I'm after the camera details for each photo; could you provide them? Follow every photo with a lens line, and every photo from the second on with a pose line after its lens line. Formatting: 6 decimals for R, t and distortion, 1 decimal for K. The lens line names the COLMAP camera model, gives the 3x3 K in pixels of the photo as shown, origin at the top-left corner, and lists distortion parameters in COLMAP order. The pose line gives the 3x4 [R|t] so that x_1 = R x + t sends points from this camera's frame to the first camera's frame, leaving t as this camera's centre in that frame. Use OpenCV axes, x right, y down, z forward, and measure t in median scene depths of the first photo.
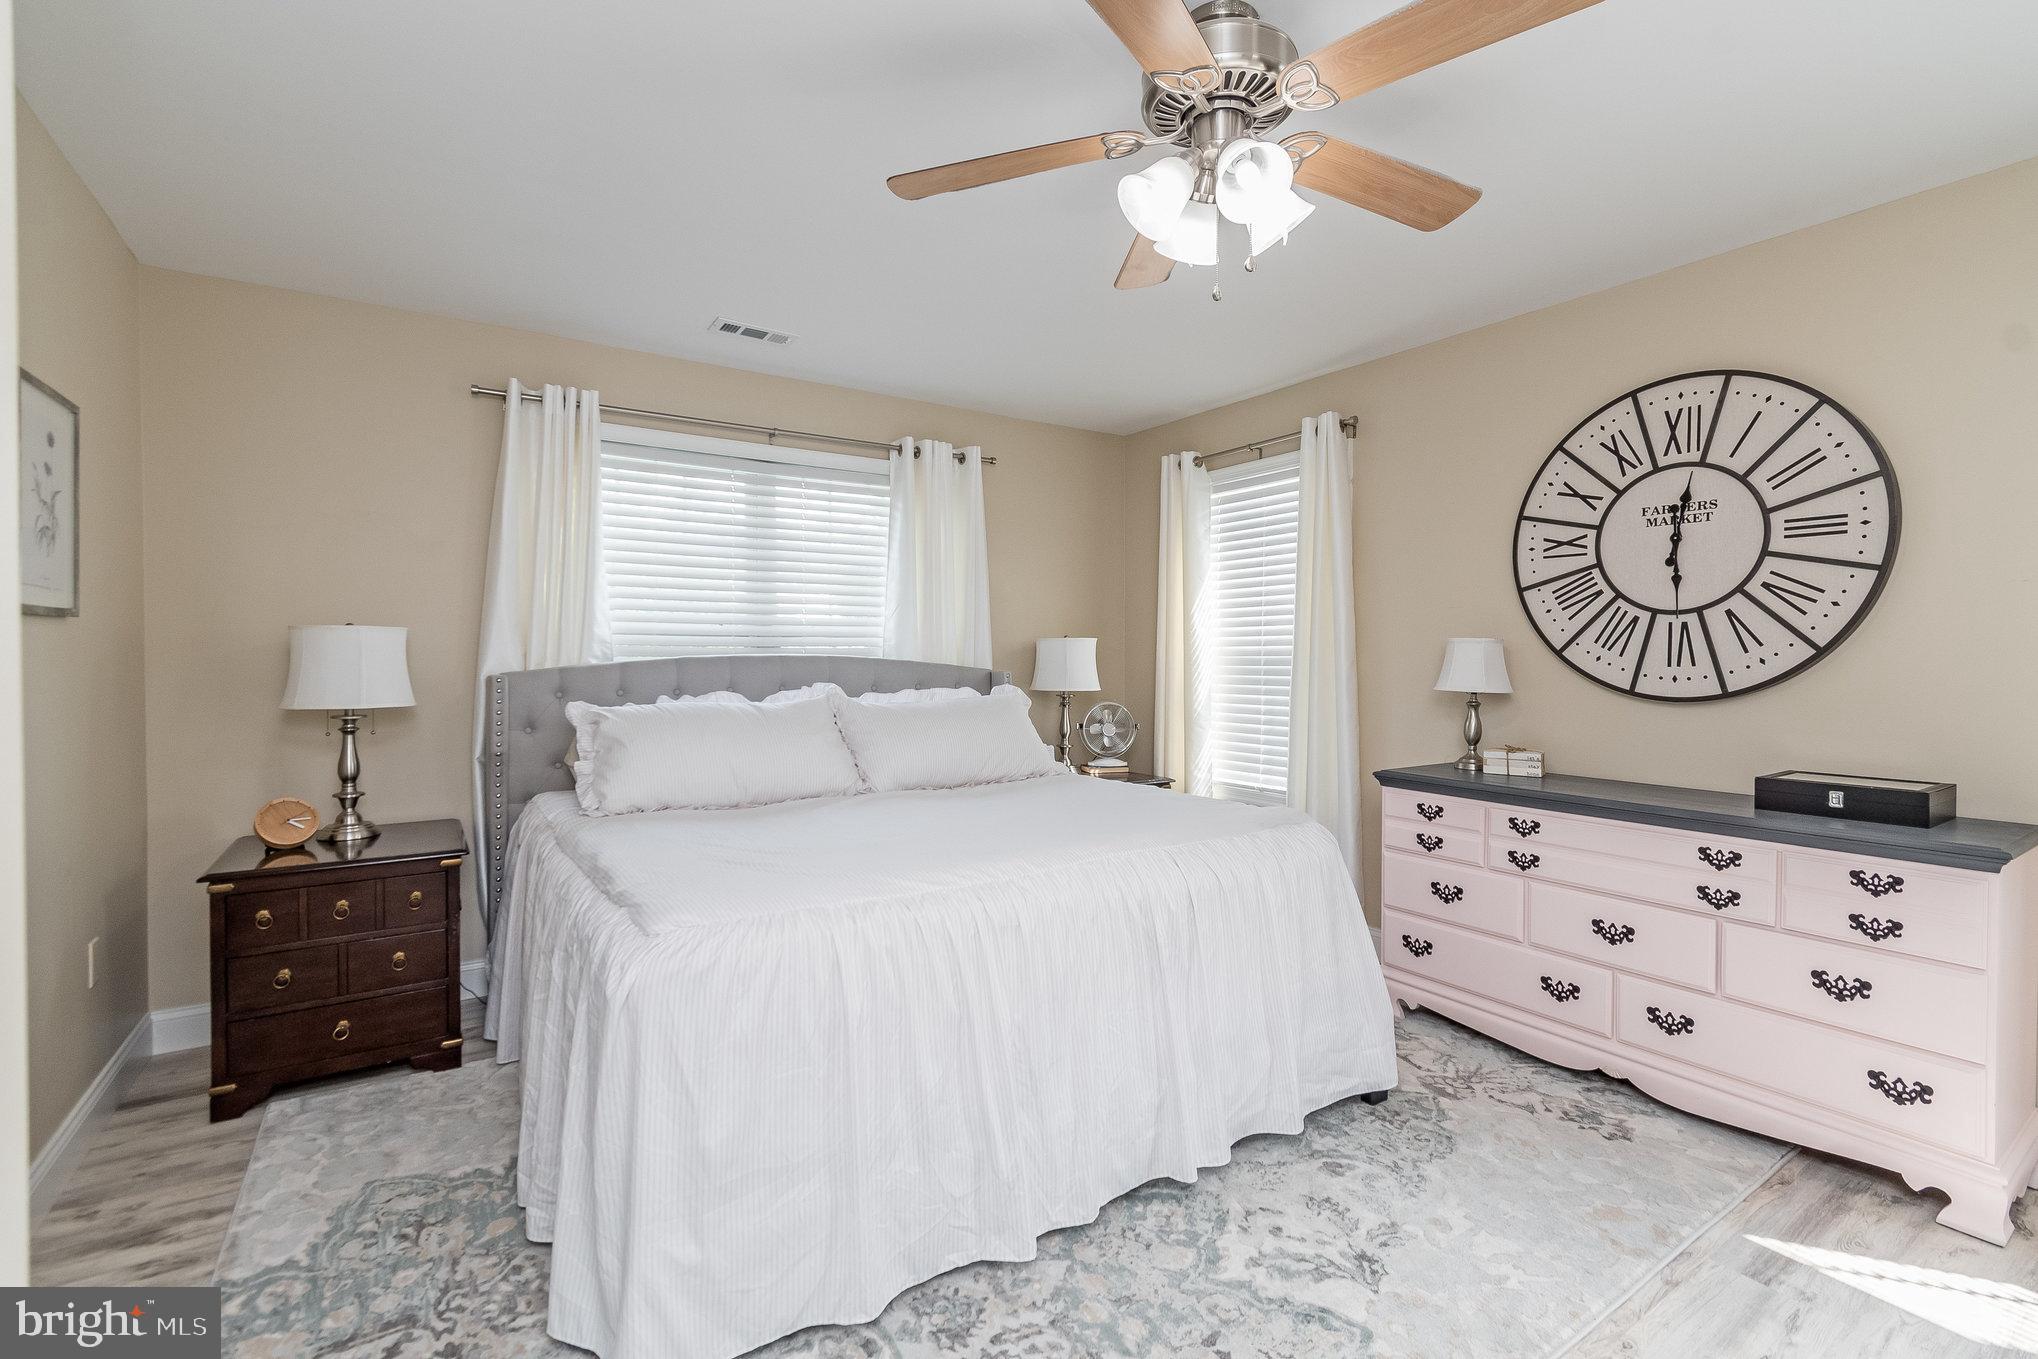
lens RADIAL K [[905.0, 0, 1026.9], [0, 905.0, 654.1], [0, 0, 1]] dist [0.002615, -0.002150]
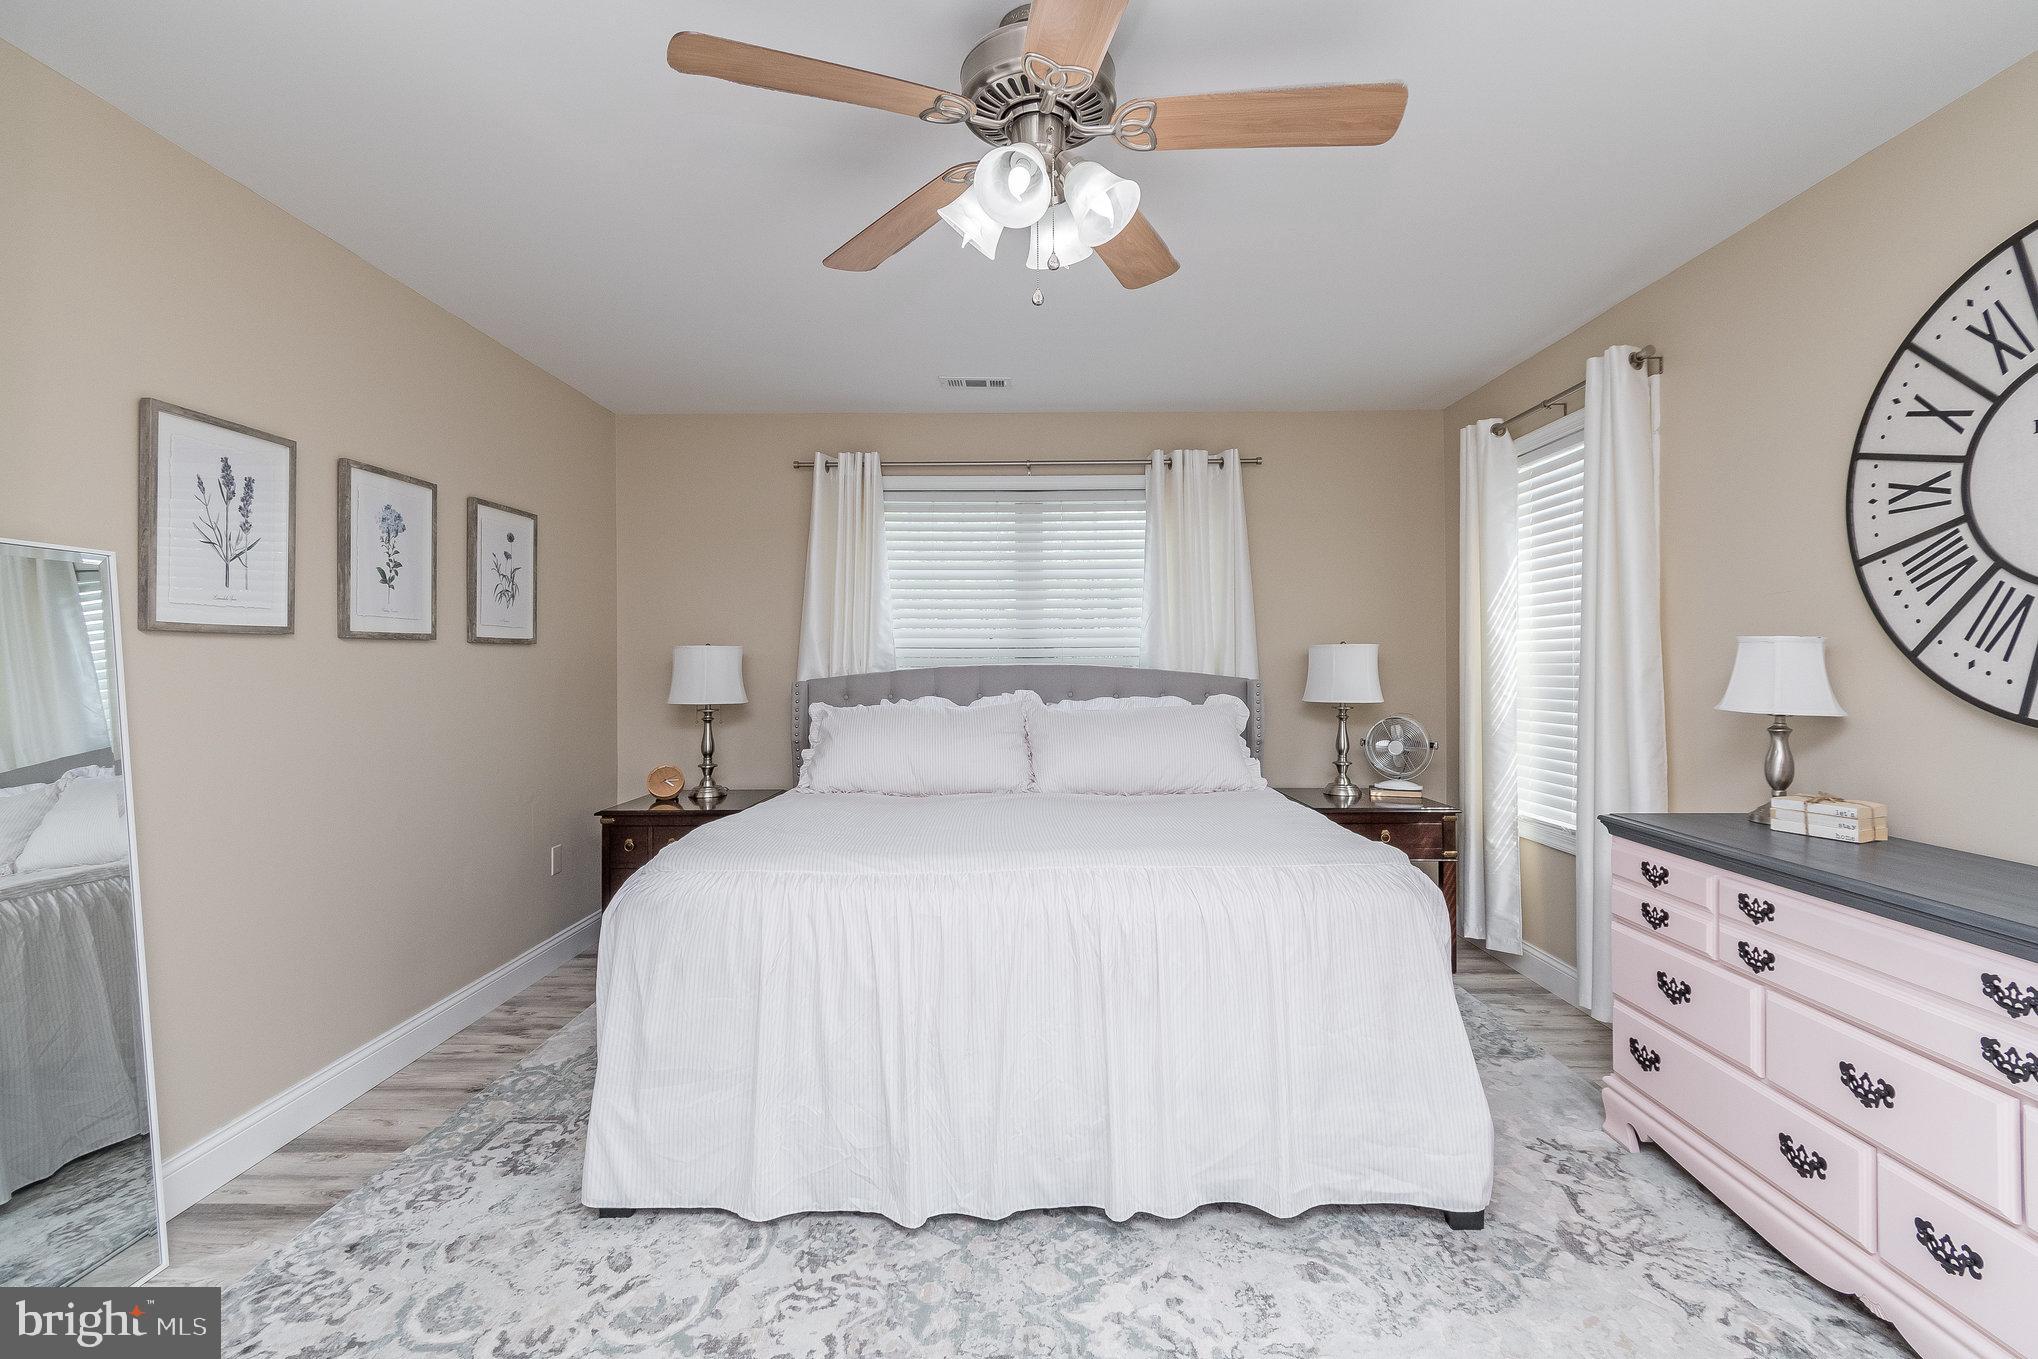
lens RADIAL K [[905.0, 0, 1034.1], [0, 905.0, 646.5], [0, 0, 1]] dist [0.002615, -0.002150]
pose [[0.830925, -0.015840, -0.556159, 0.442525], [0.005896, 0.999789, -0.019666, 0.000855], [0.556353, 0.013062, 0.830843, 0.108182]]
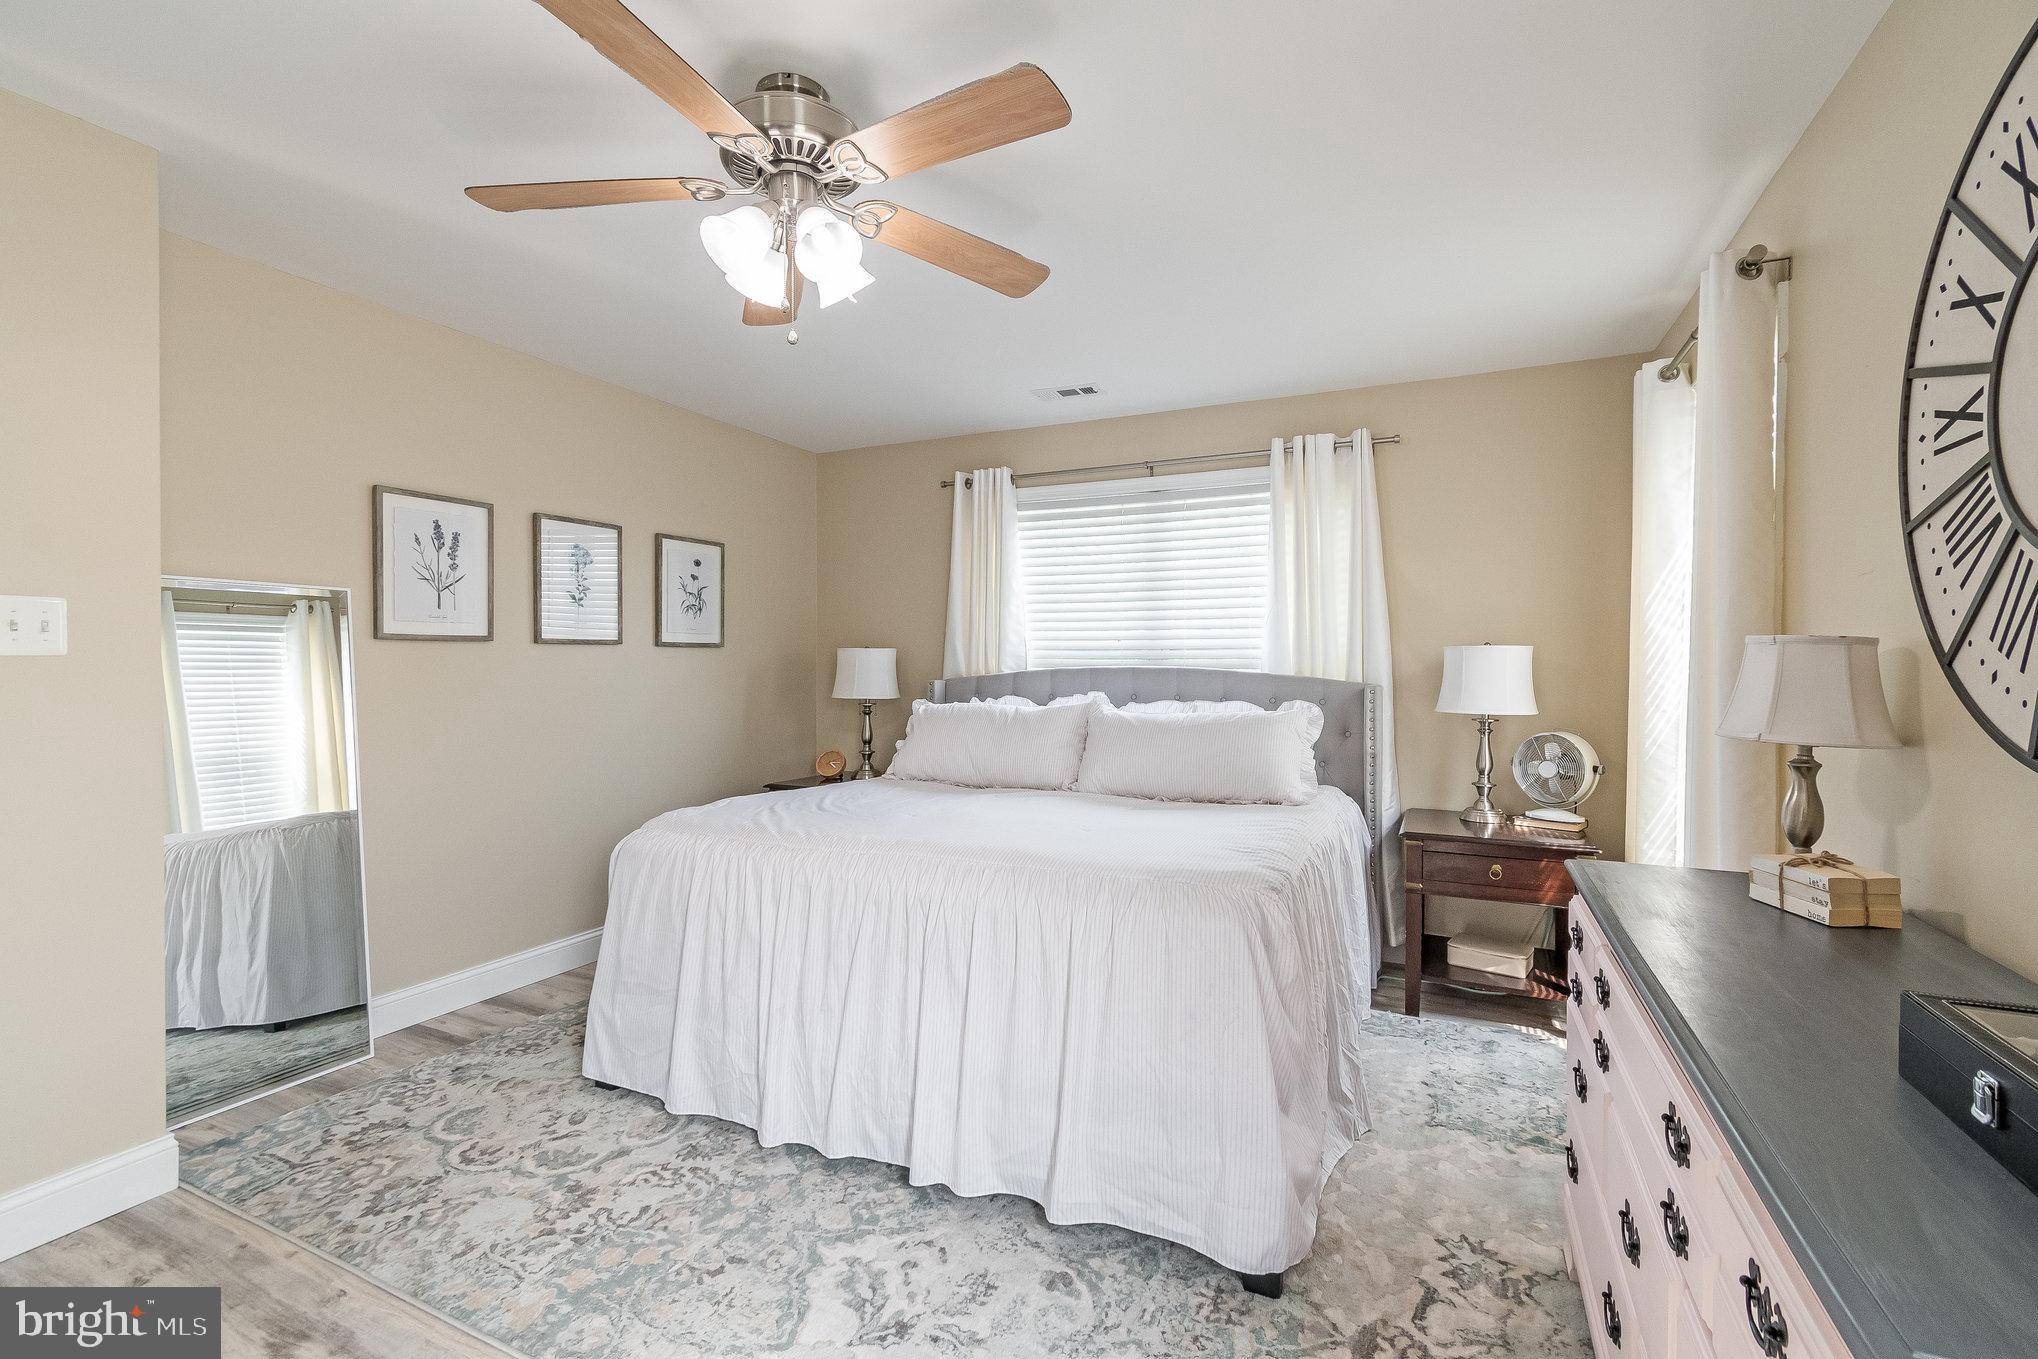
lens RADIAL K [[905.0, 0, 1032.9], [0, 905.0, 662.7], [0, 0, 1]] dist [0.002615, -0.002150]
pose [[0.516528, -0.002523, -0.856267, 0.769550], [-0.002064, 0.999989, -0.004192, 0.001009], [0.856268, 0.003932, 0.516517, 0.403067]]
